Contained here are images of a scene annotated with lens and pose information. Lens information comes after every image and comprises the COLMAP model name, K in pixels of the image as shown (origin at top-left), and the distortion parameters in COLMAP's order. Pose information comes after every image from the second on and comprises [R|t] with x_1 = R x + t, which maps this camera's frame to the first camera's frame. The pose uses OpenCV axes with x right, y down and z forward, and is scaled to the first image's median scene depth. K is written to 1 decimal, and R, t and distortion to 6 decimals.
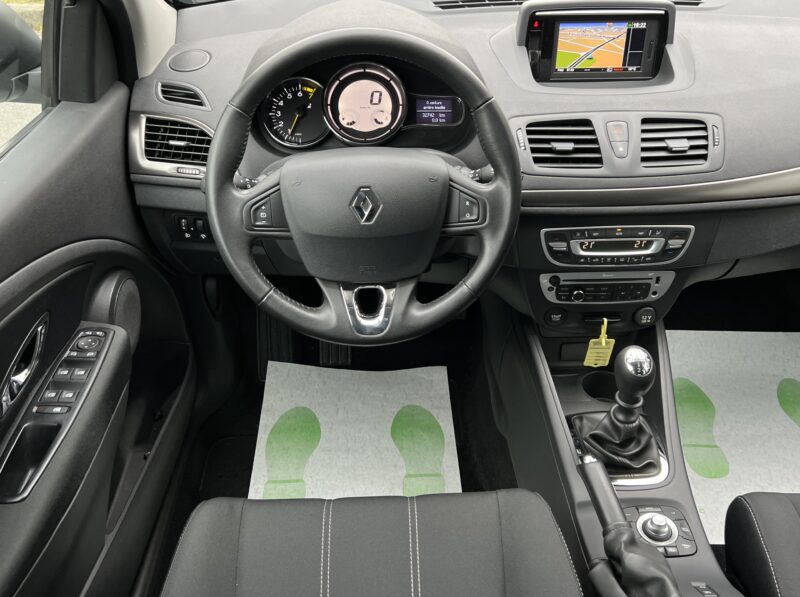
lens RADIAL K [[780.8, 0, 410.0], [0, 780.8, 289.7], [0, 0, 1]] dist [0.056570, 0.000000]
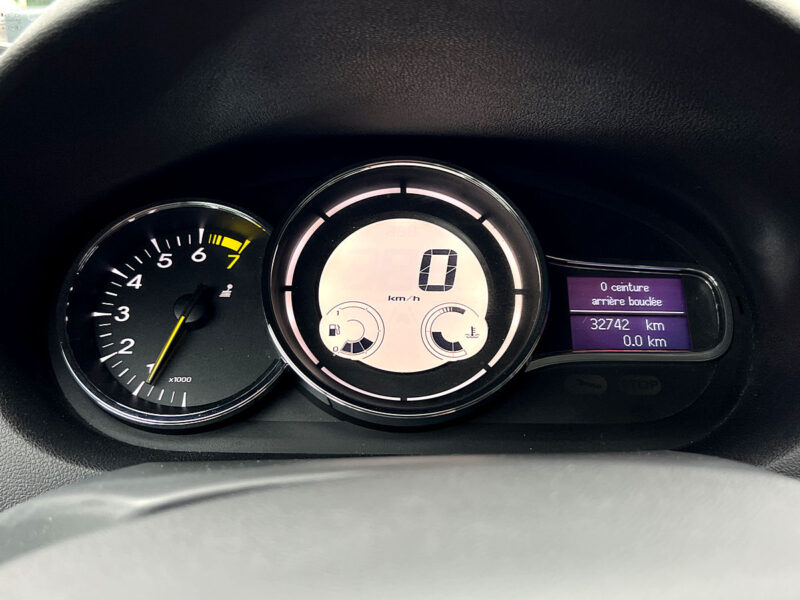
lens RADIAL K [[835.8, 0, 393.1], [0, 835.8, 293.7], [0, 0, 1]] dist [0.011249, 0.000000]
pose [[0.999890, 0.014783, -0.001408, -0.062968], [-0.014565, 0.957833, -0.286957, -0.143134], [-0.002894, 0.286946, 0.957942, 0.701847]]
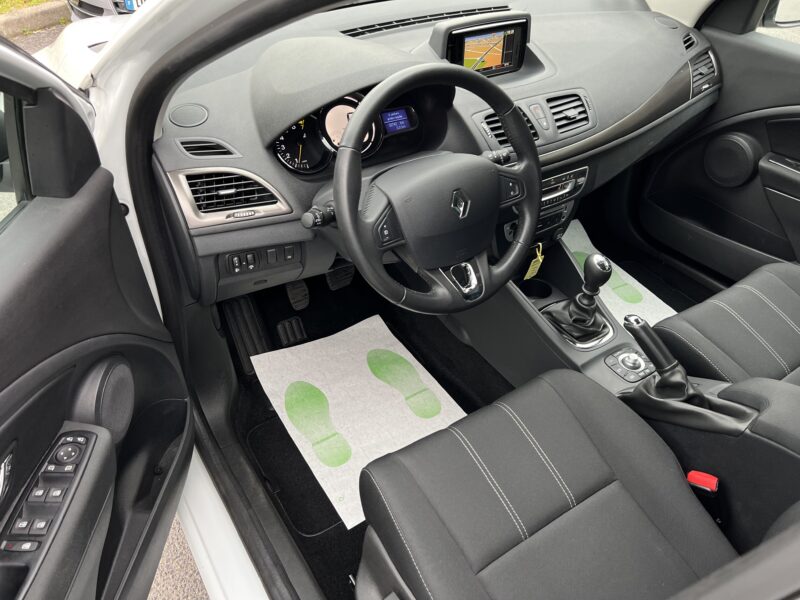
lens RADIAL K [[601.4, 0, 396.8], [0, 601.4, 300.9], [0, 0, 1]] dist [0.075845, -0.068932]
pose [[0.857365, -0.304966, 0.414634, -0.477495], [0.259175, 0.951782, 0.164130, -0.114155], [-0.444696, -0.033256, 0.895064, 0.114548]]
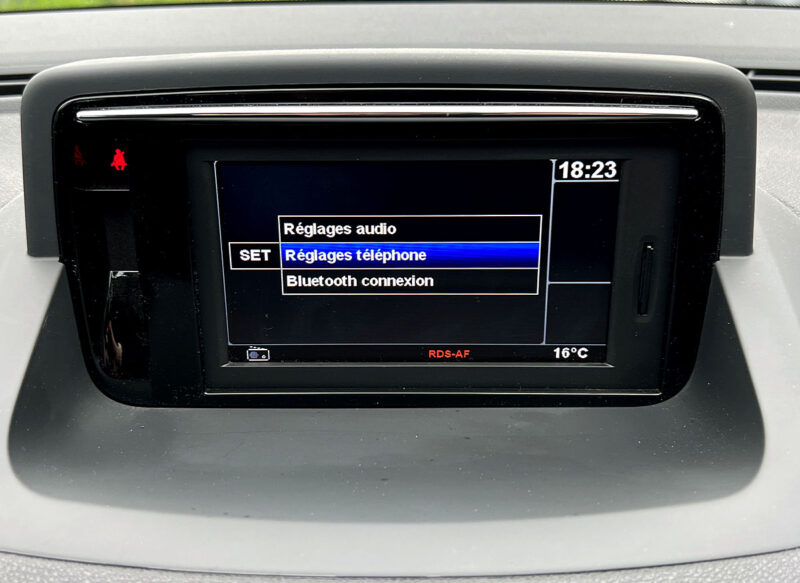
lens RADIAL K [[902.5, 0, 400.1], [0, 902.5, 291.8], [0, 0, 1]] dist [-0.001256, 0.000000]
pose [[0.998517, 0.011080, -0.053306, 0.258212], [-0.019636, 0.986467, -0.162782, -0.266374], [0.050781, 0.163587, 0.985221, 0.775762]]
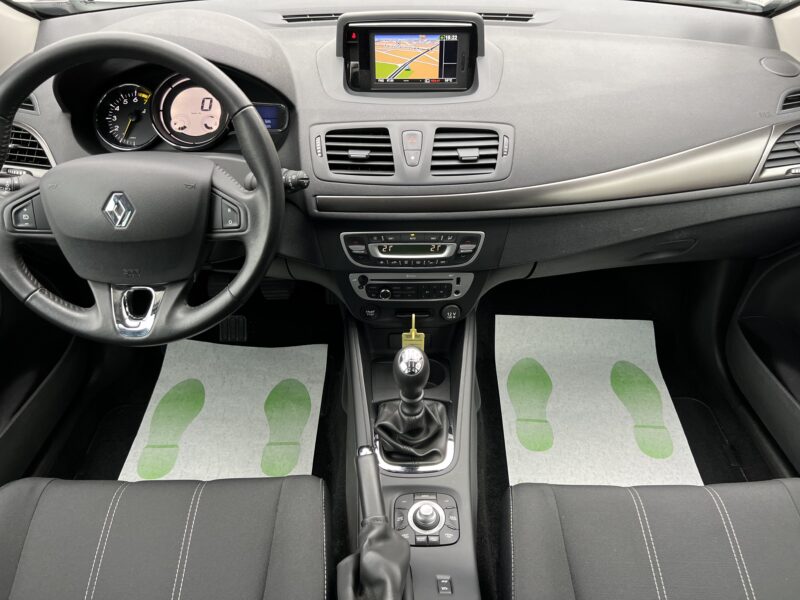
lens RADIAL K [[601.4, 0, 406.2], [0, 601.4, 297.2], [0, 0, 1]] dist [0.075845, -0.068932]
pose [[0.999421, 0.016790, -0.029580, 0.265475], [-0.014974, 0.998052, 0.060571, -0.038296], [0.030540, -0.060093, 0.997725, 0.170029]]
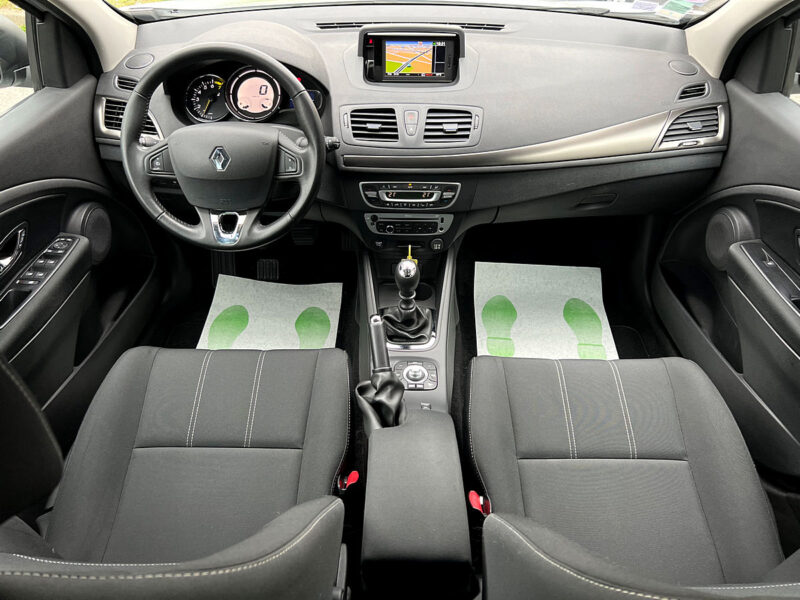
lens RADIAL K [[601.4, 0, 397.0], [0, 601.4, 303.4], [0, 0, 1]] dist [0.075845, -0.068932]
pose [[0.998409, 0.036640, -0.042868, 0.280729], [-0.032730, 0.995530, 0.088595, 0.046999], [0.045923, -0.087051, 0.995145, -0.169287]]
